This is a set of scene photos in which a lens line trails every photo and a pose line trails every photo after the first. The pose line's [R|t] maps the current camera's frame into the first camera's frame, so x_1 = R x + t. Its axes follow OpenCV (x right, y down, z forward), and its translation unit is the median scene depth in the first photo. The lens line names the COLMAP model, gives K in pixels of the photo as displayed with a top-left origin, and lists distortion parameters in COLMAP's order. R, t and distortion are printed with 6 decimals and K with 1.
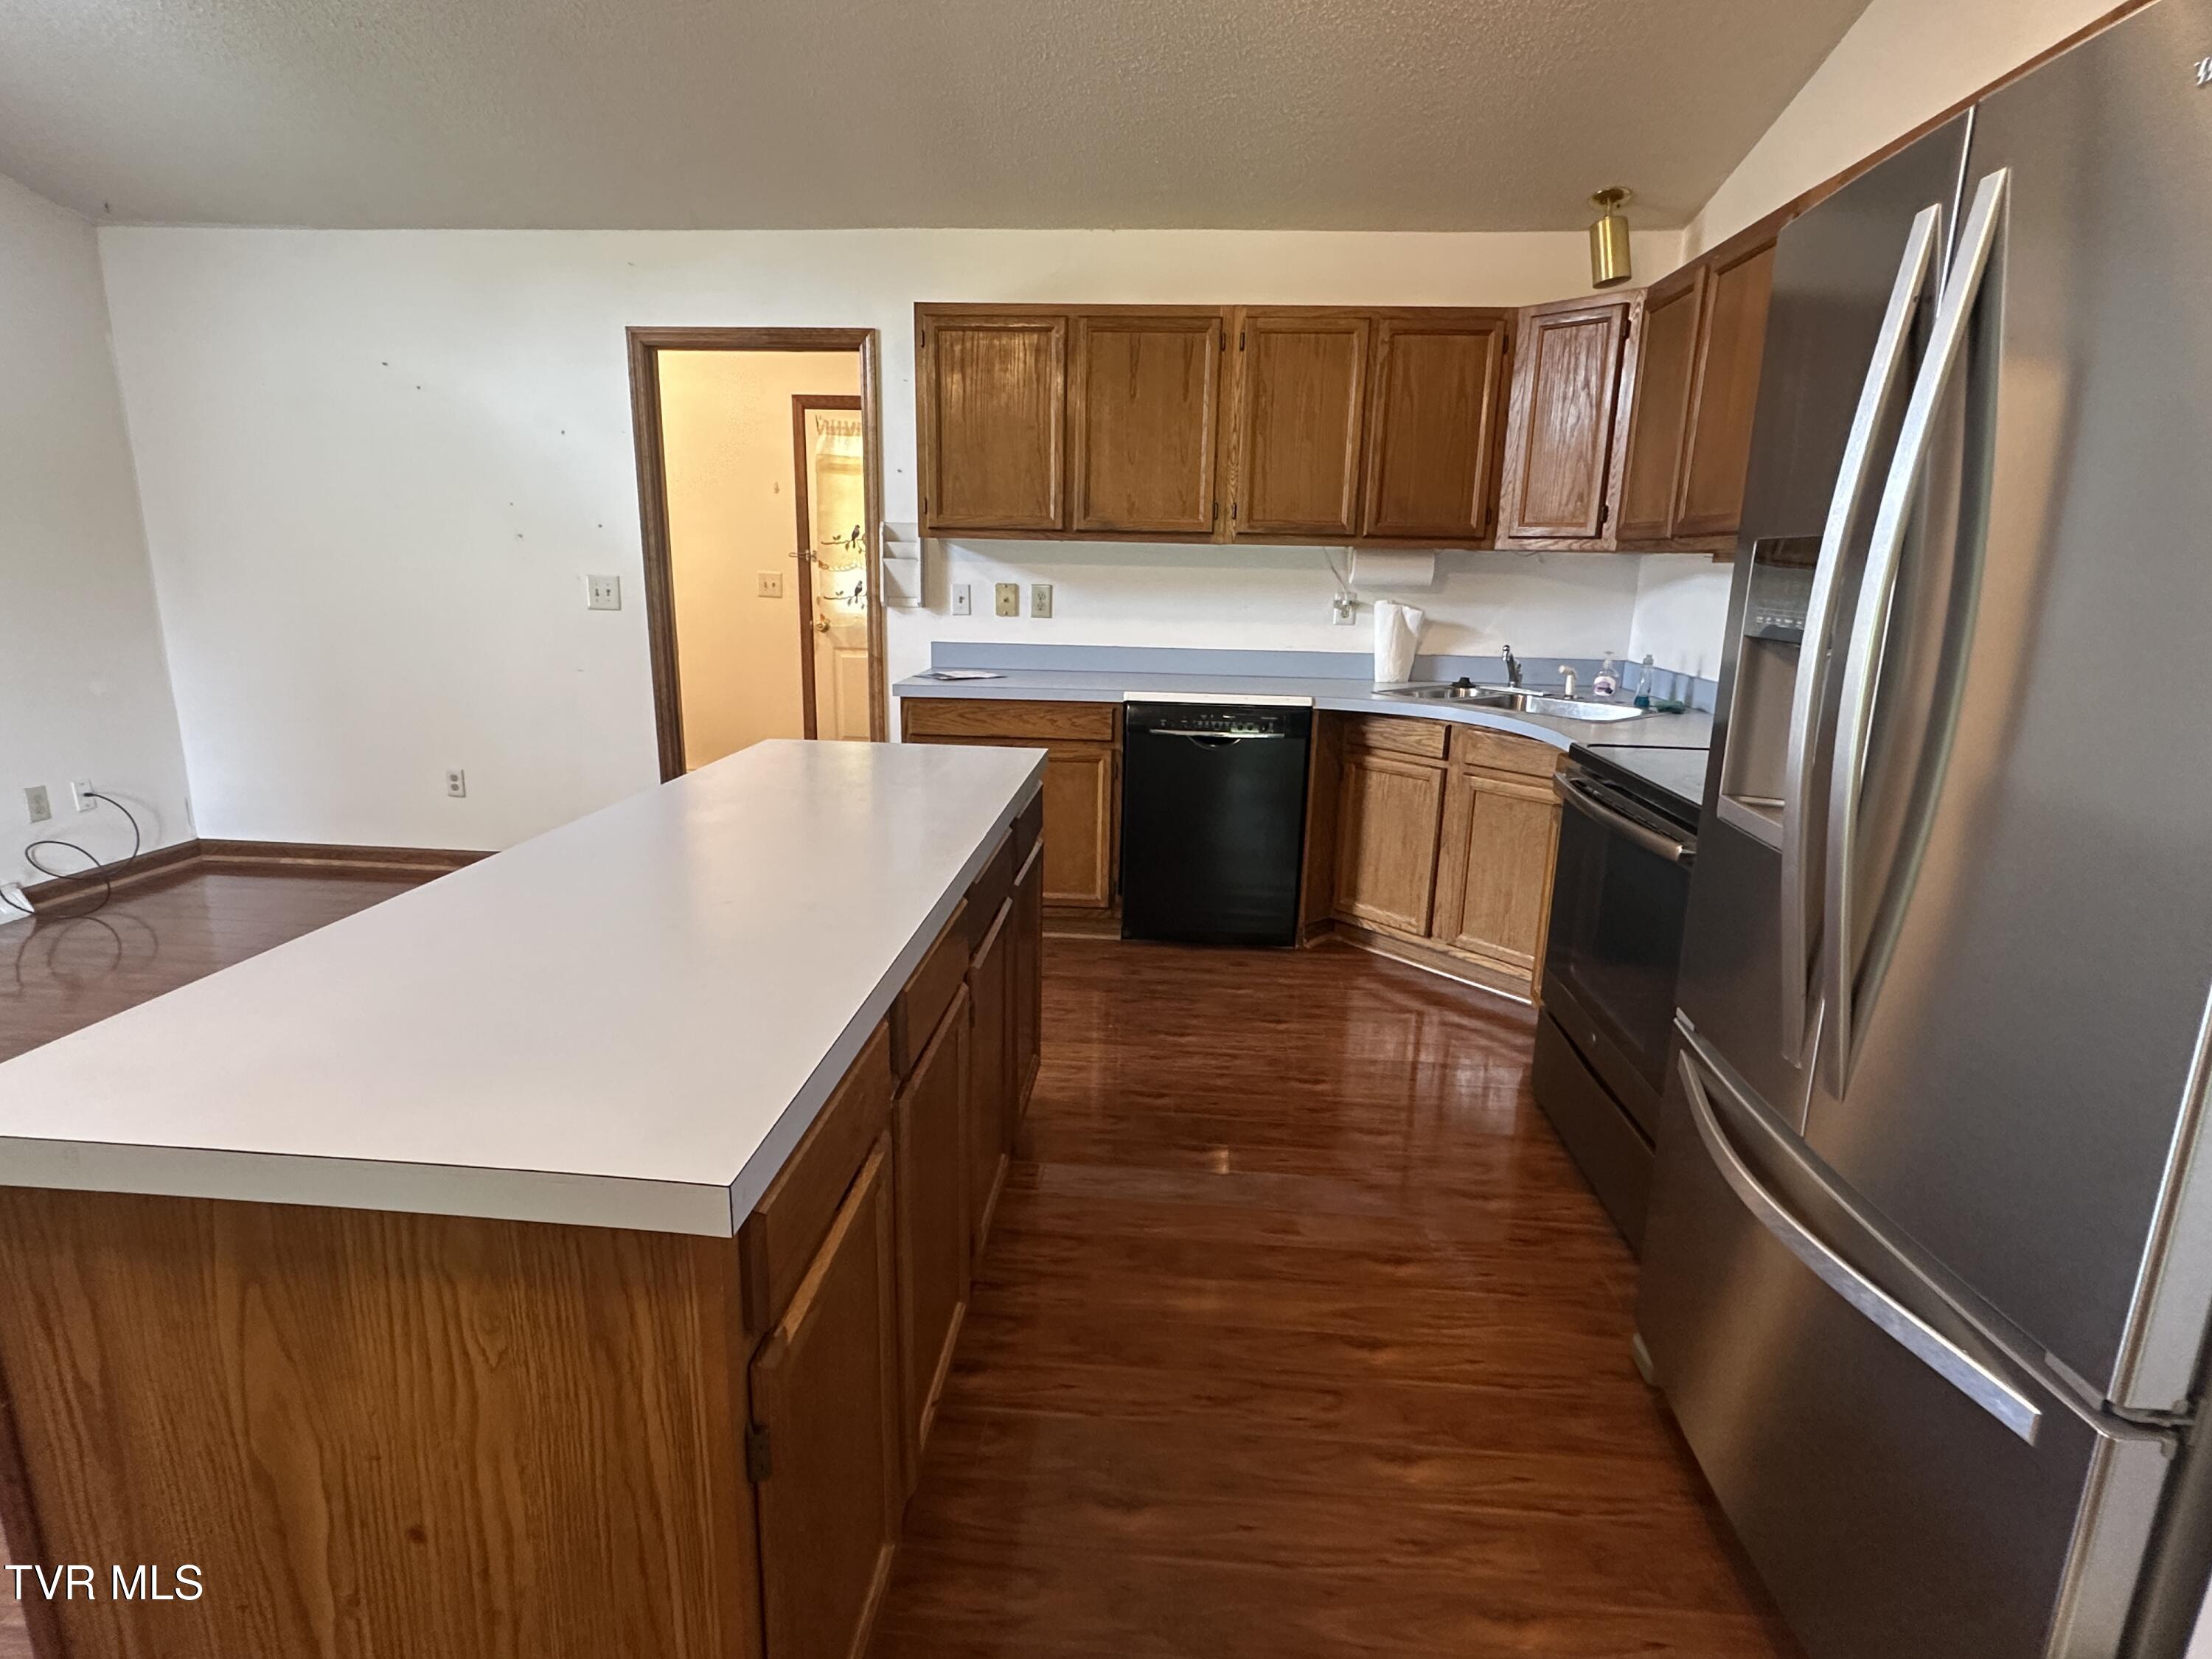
lens RADIAL K [[1131.3, 0, 1098.8], [0, 1131.3, 822.8], [0, 0, 1]] dist [-0.005422, 0.002209]
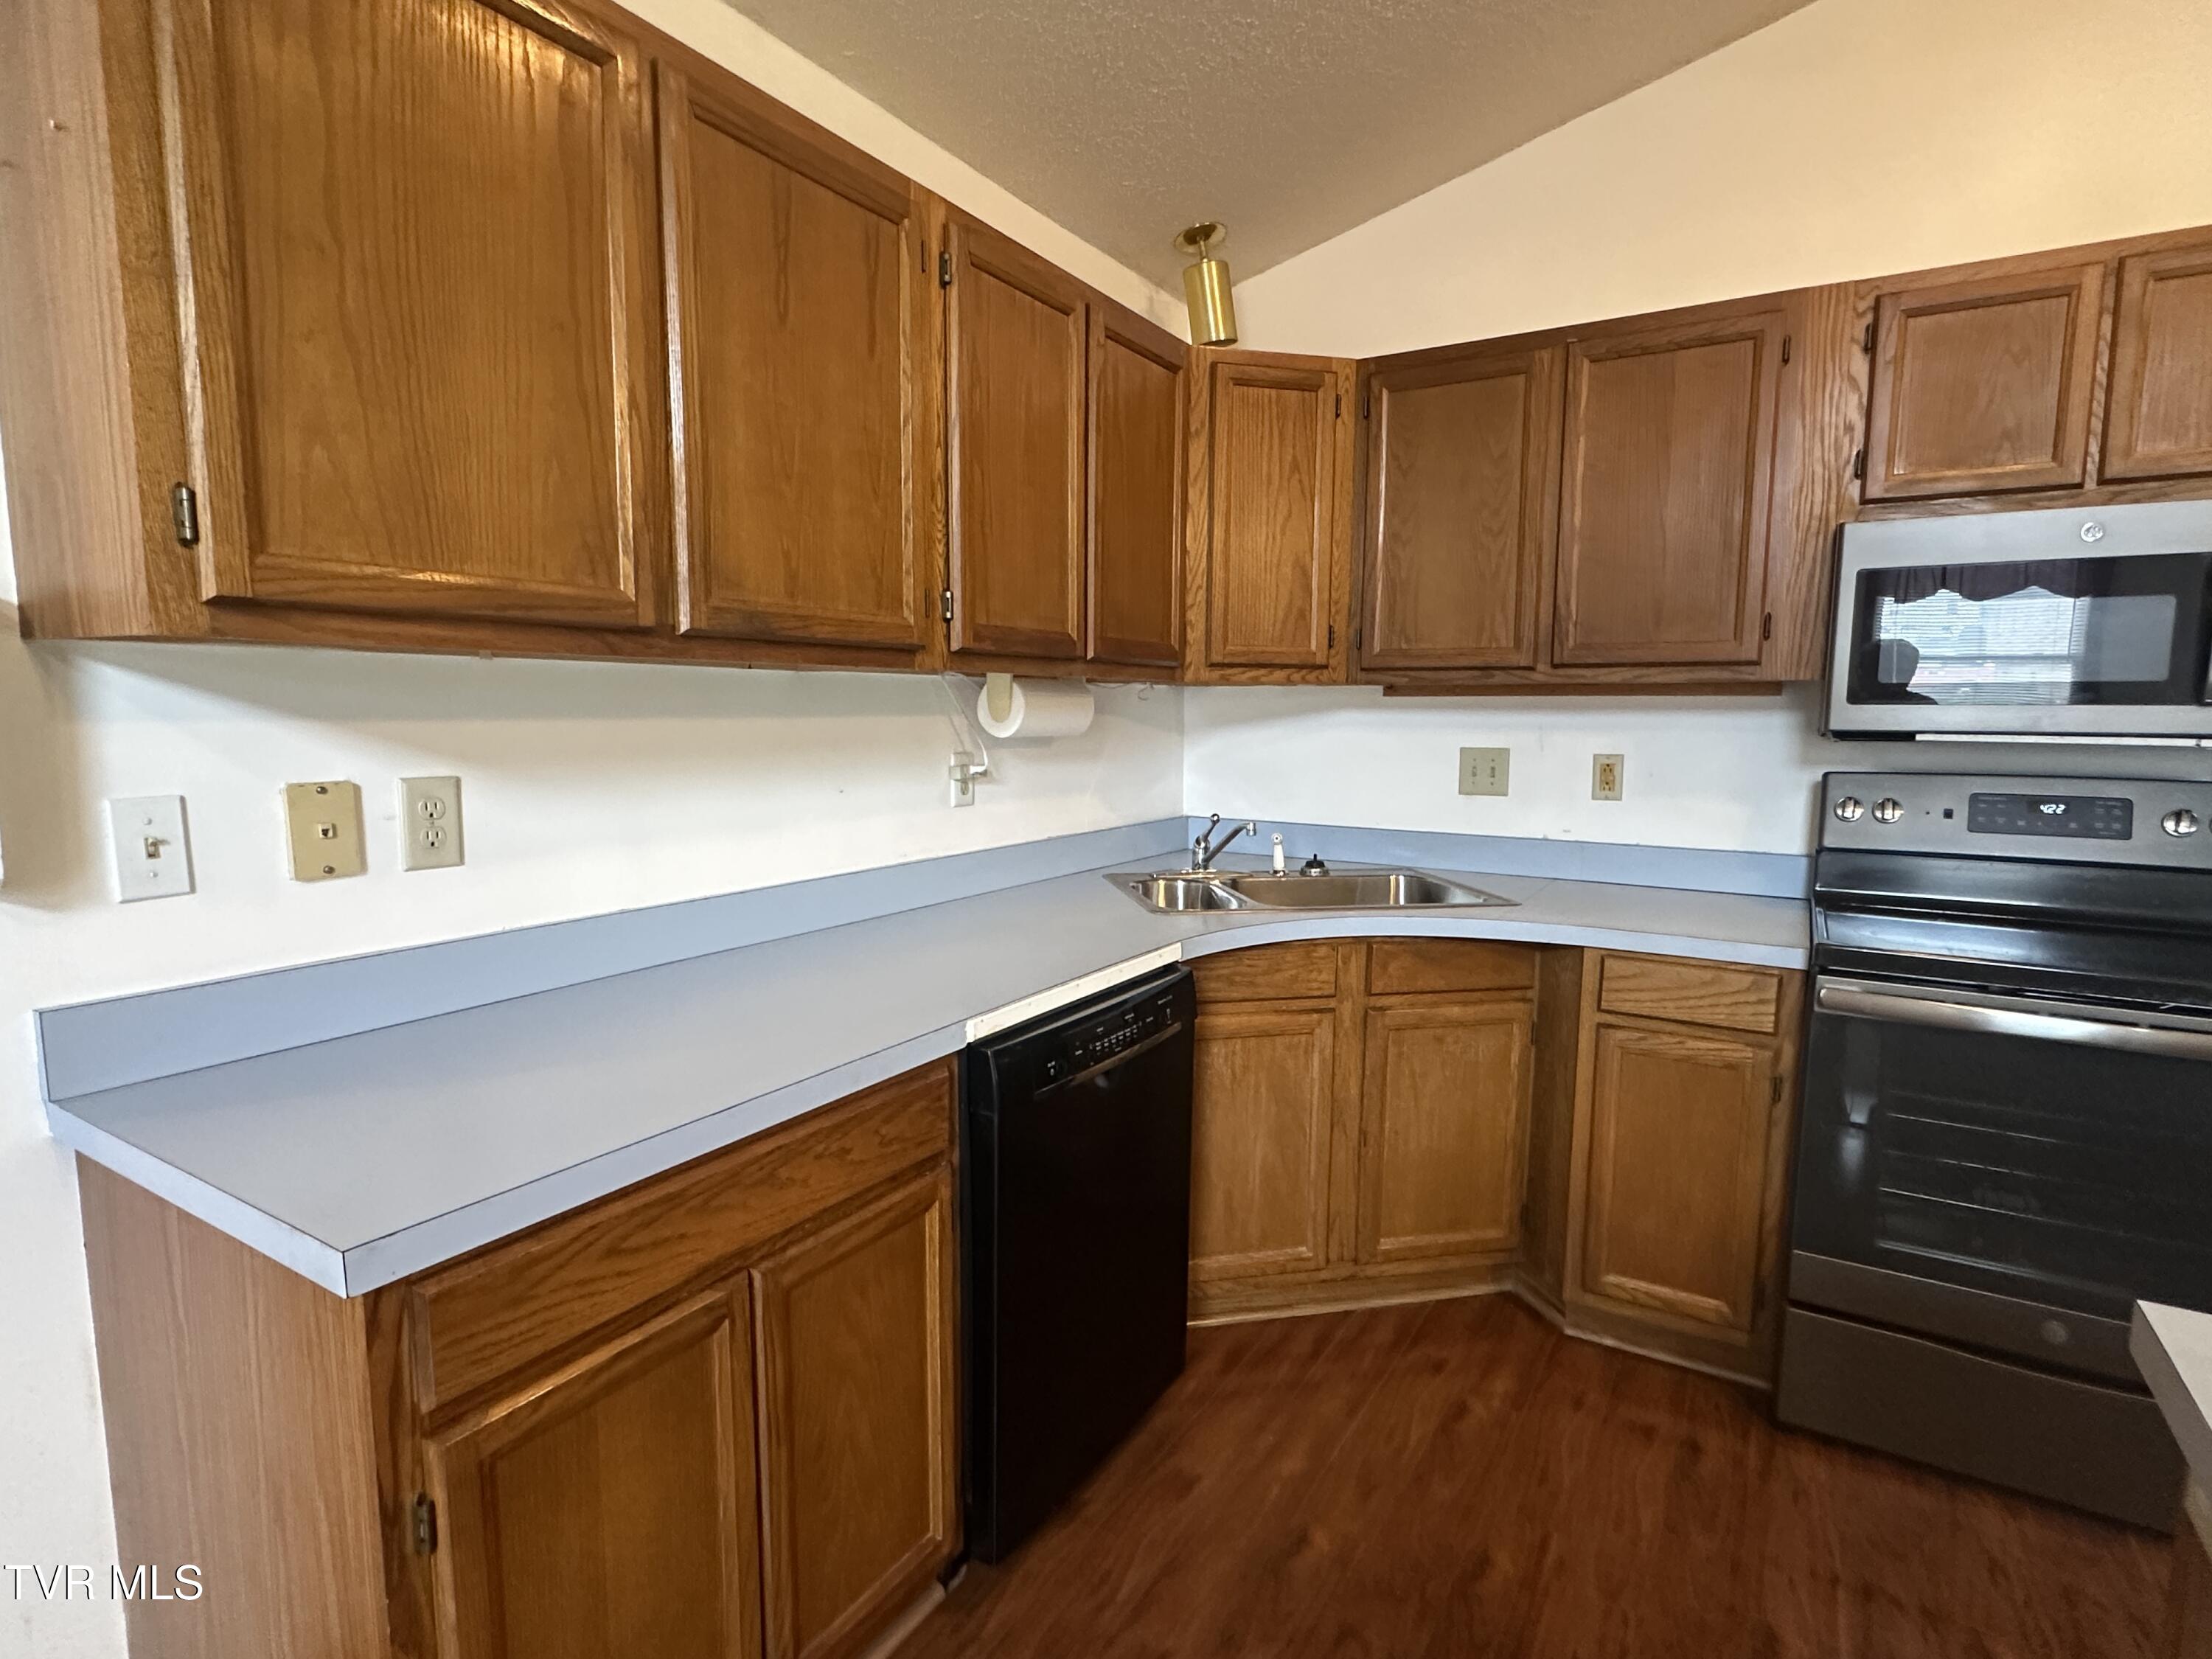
lens RADIAL K [[1131.3, 0, 1096.8], [0, 1131.3, 835.1], [0, 0, 1]] dist [-0.005422, 0.002209]
pose [[0.466058, -0.119366, 0.876665, -0.292578], [0.207120, 0.978044, 0.023060, -0.173295], [-0.860169, 0.170828, 0.480548, 0.715209]]
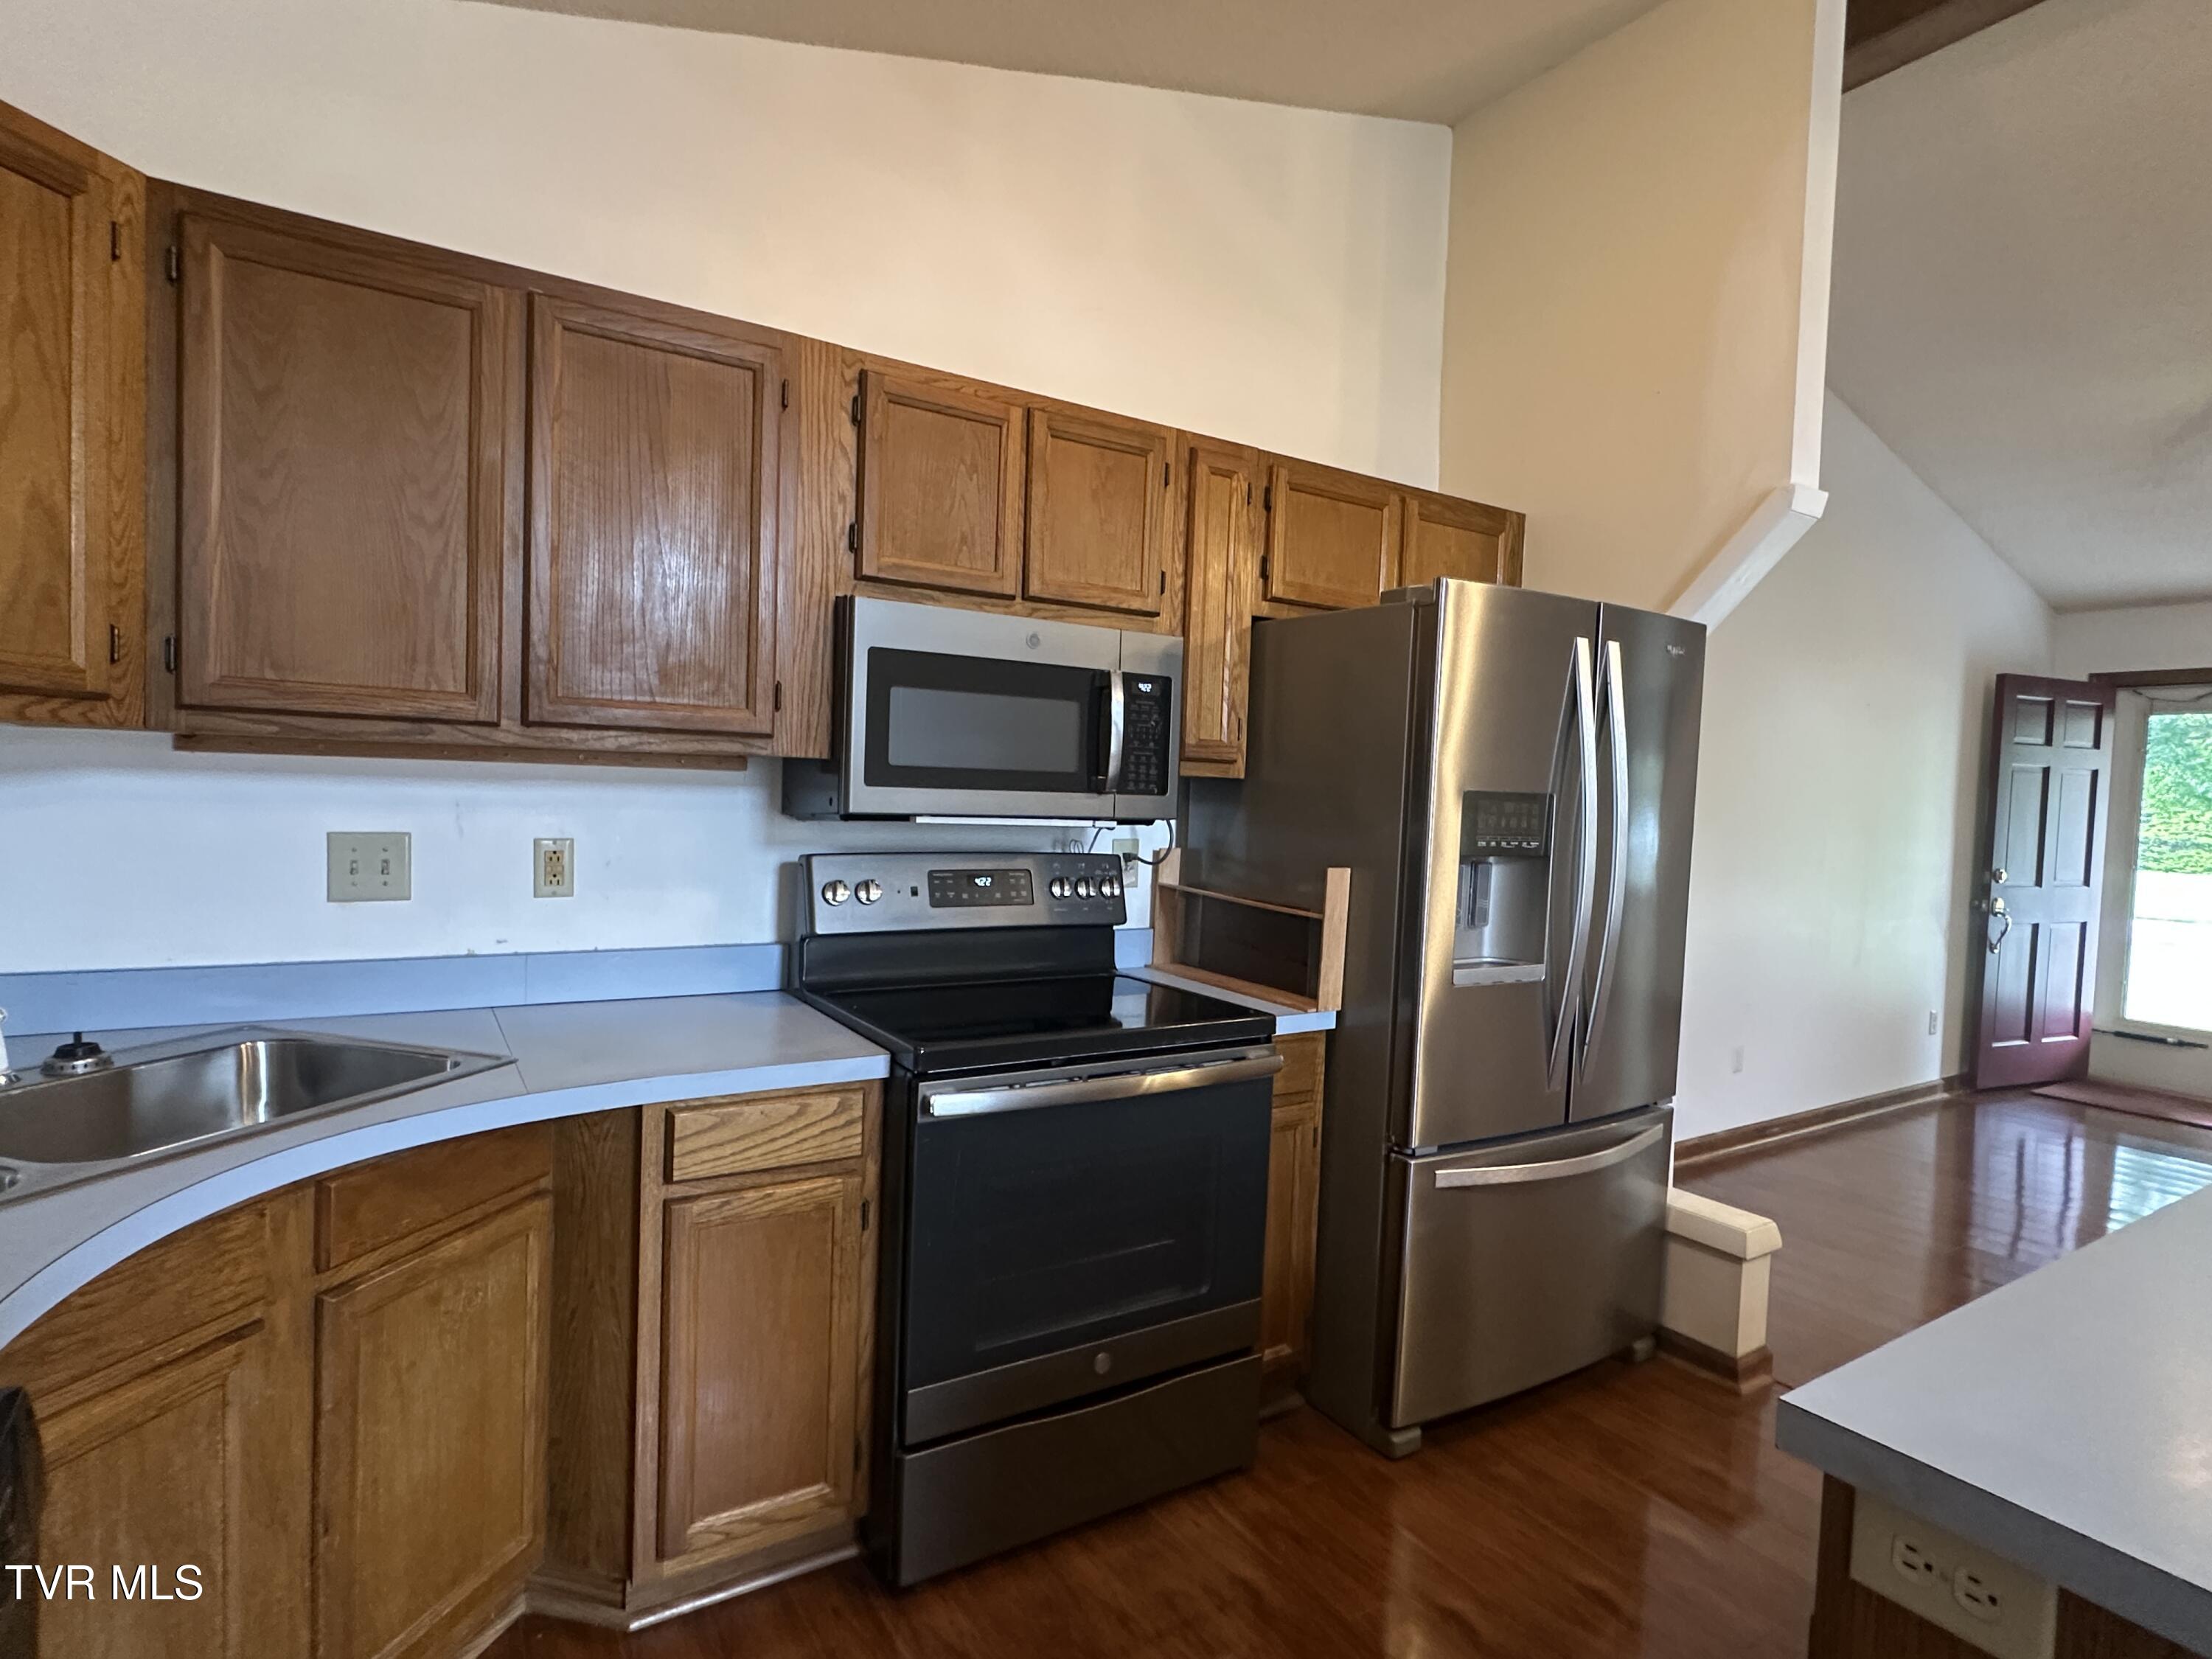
lens RADIAL K [[1131.3, 0, 1105.7], [0, 1131.3, 836.2], [0, 0, 1]] dist [-0.005422, 0.002209]
pose [[-0.587416, -0.074182, 0.805878, -0.122037], [0.138758, 0.971812, 0.190599, -0.209089], [-0.797301, 0.223783, -0.560564, 0.865097]]
